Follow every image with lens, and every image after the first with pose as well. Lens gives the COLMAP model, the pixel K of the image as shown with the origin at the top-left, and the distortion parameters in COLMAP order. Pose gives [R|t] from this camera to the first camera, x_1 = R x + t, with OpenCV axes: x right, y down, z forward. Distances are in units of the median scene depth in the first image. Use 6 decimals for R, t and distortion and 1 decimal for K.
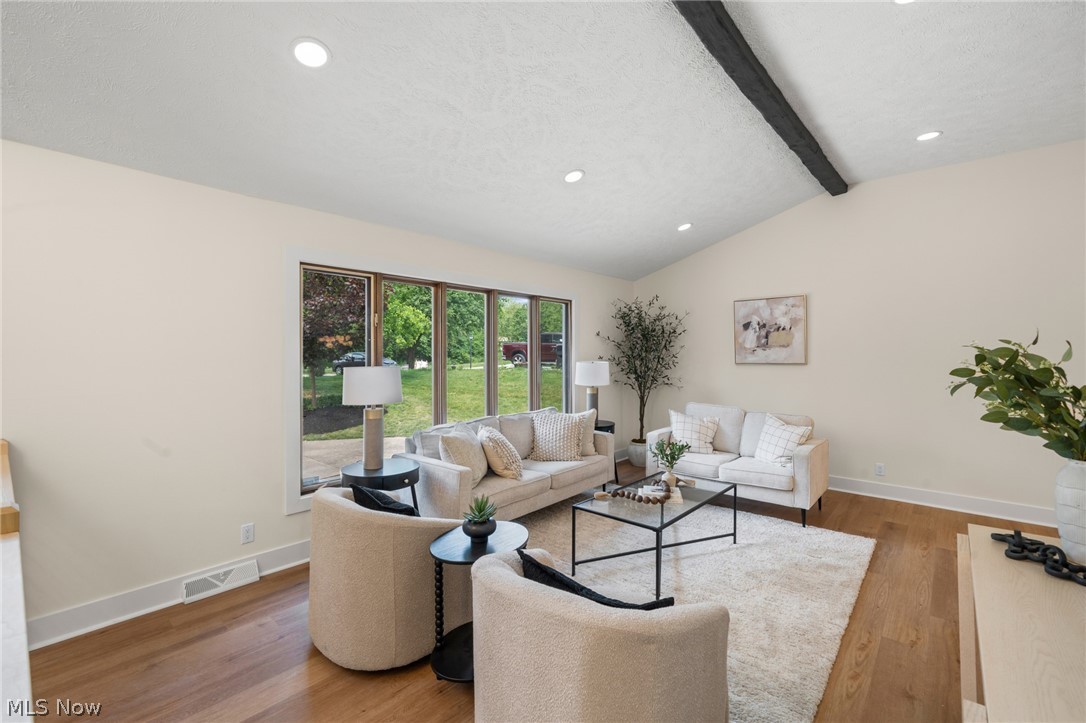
lens RADIAL K [[467.6, 0, 541.1], [0, 467.6, 356.9], [0, 0, 1]] dist [0.001872, 0.000388]
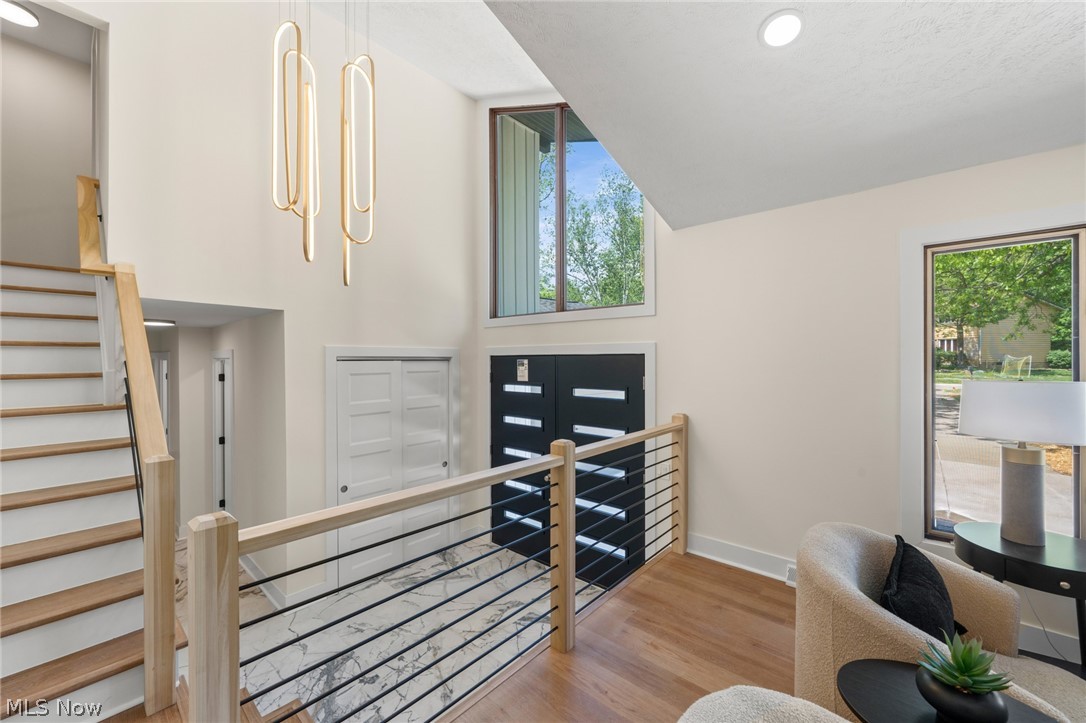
lens RADIAL K [[429.2, 0, 543.0], [0, 429.2, 361.5], [0, 0, 1]] dist [-0.002789, -0.000376]
pose [[-0.006343, -0.001579, -0.999979, 0.219298], [-0.008540, 0.999962, -0.001525, 0.002560], [0.999943, 0.008530, -0.006356, 0.353200]]
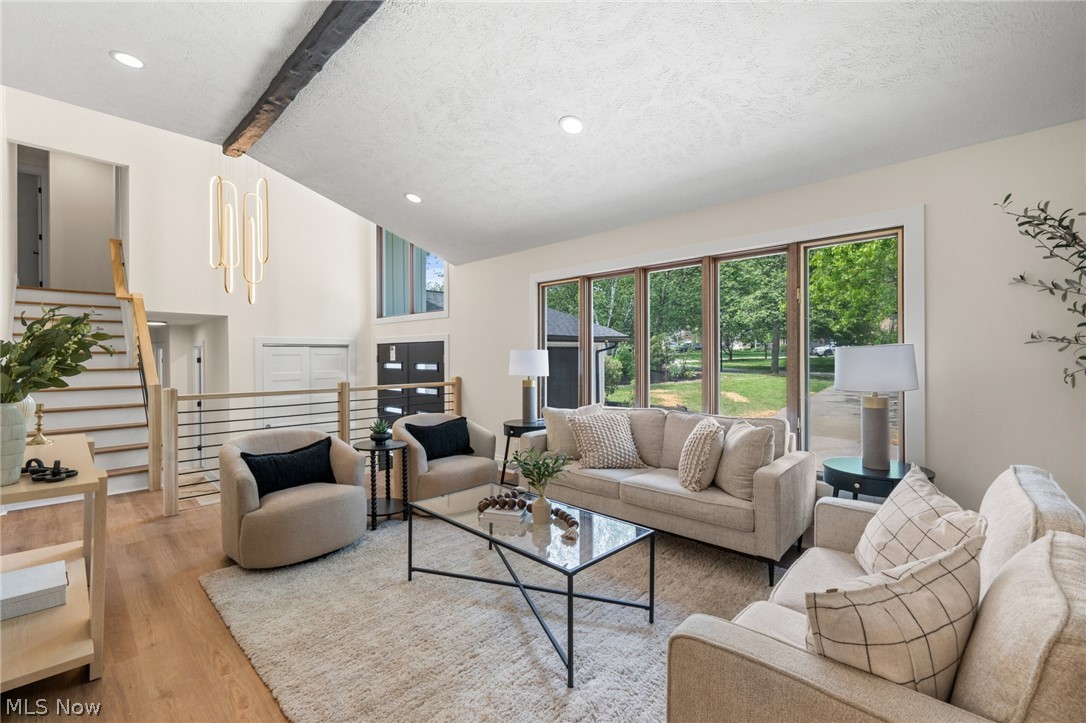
lens RADIAL K [[467.6, 0, 541.1], [0, 467.6, 356.9], [0, 0, 1]] dist [0.001872, 0.000388]
pose [[-0.053807, -0.001190, -0.998551, 1.023051], [-0.005539, 0.999984, -0.000893, 0.043905], [0.998536, 0.005482, -0.053813, 1.098835]]
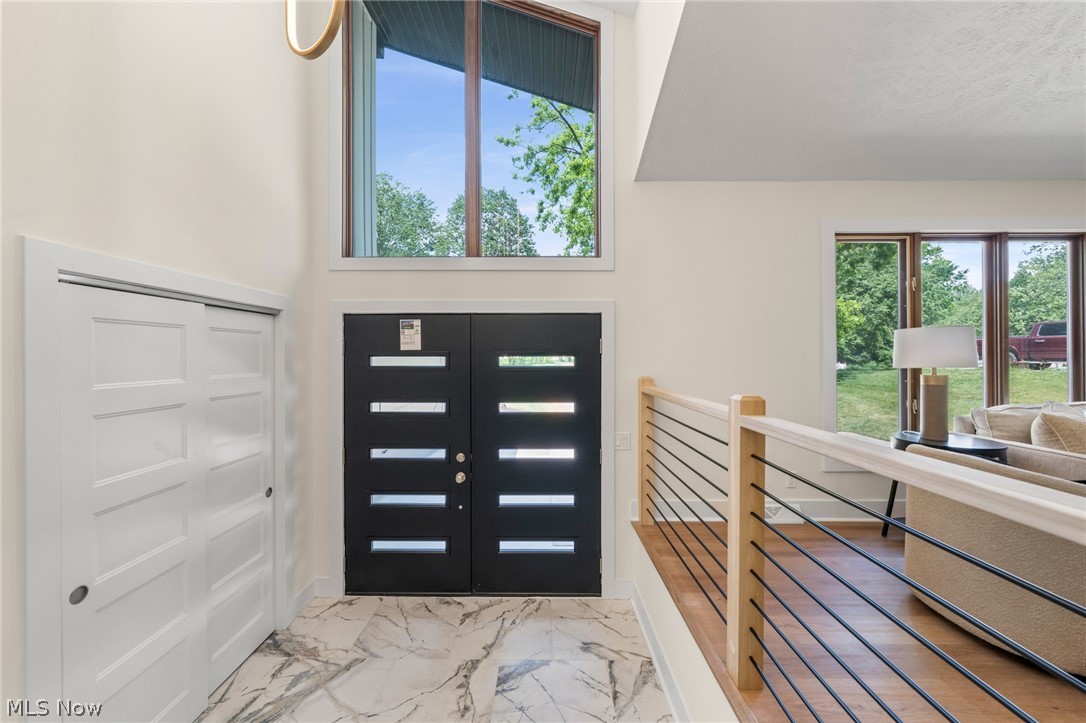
lens RADIAL K [[408.0, 0, 544.9], [0, 408.0, 358.1], [0, 0, 1]] dist [-0.002939, -0.000315]
pose [[0.653290, -0.002675, -0.757103, -0.250842], [-0.003805, 0.999970, -0.006817, 0.086534], [0.757098, 0.007334, 0.653260, -0.089602]]
